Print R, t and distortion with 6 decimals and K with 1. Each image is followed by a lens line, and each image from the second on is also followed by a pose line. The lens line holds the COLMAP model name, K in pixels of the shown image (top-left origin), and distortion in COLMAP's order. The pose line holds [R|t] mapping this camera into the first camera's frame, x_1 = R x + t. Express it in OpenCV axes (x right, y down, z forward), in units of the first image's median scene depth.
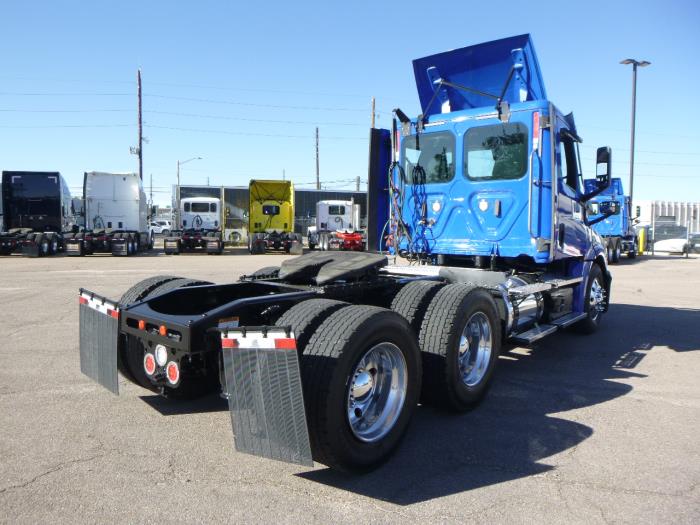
lens RADIAL K [[525.0, 0, 345.6], [0, 525.0, 265.1], [0, 0, 1]] dist [-0.037546, 0.002541]
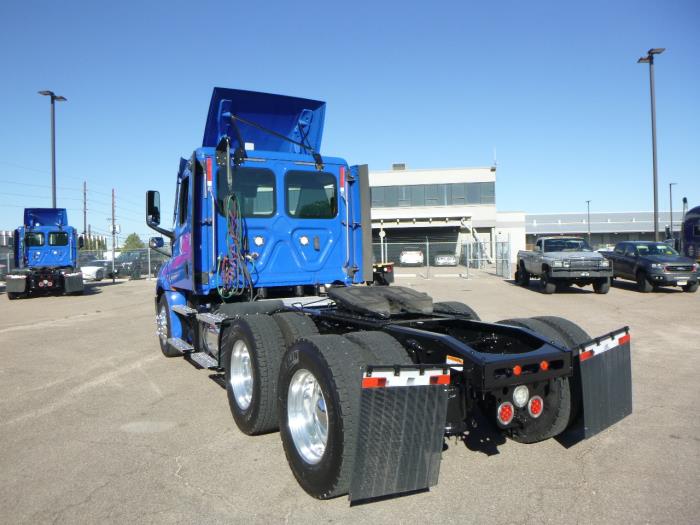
lens RADIAL K [[525.0, 0, 347.1], [0, 525.0, 258.2], [0, 0, 1]] dist [-0.037546, 0.002541]
pose [[0.351097, -0.027309, 0.935941, -0.701011], [0.092145, 0.995730, -0.005512, -0.055981], [-0.931794, 0.088177, 0.352115, 0.478196]]
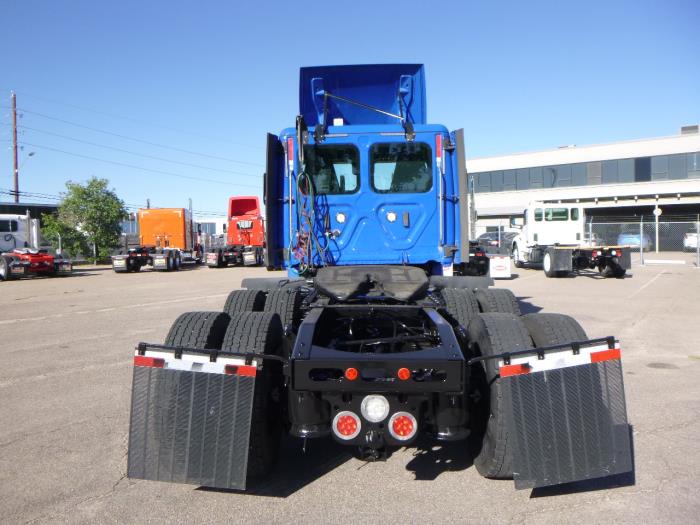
lens RADIAL K [[525.0, 0, 349.0], [0, 525.0, 259.1], [0, 0, 1]] dist [-0.037546, 0.002541]
pose [[0.780731, -0.046051, 0.623168, -0.429922], [0.070378, 0.997415, -0.014465, -0.018248], [-0.620891, 0.055151, 0.781954, 0.212079]]
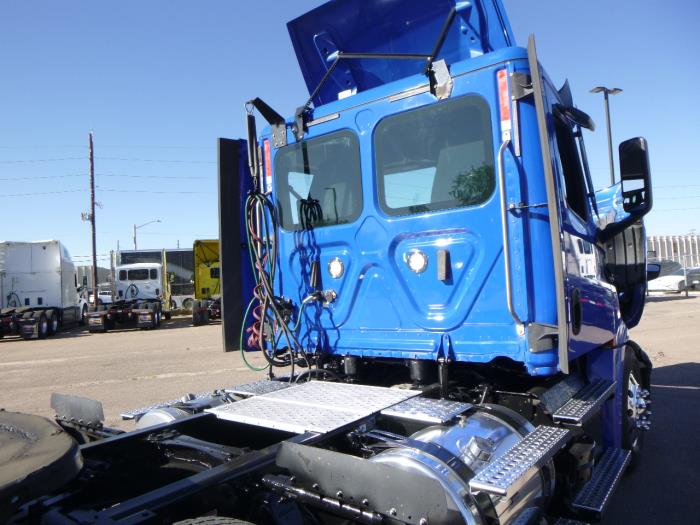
lens RADIAL K [[525.0, 0, 348.7], [0, 525.0, 263.2], [0, 0, 1]] dist [-0.037546, 0.002541]
pose [[0.997380, -0.059851, 0.040637, 0.161261], [0.063837, 0.992406, -0.105143, -0.057756], [-0.034036, 0.107462, 0.993626, 0.452588]]
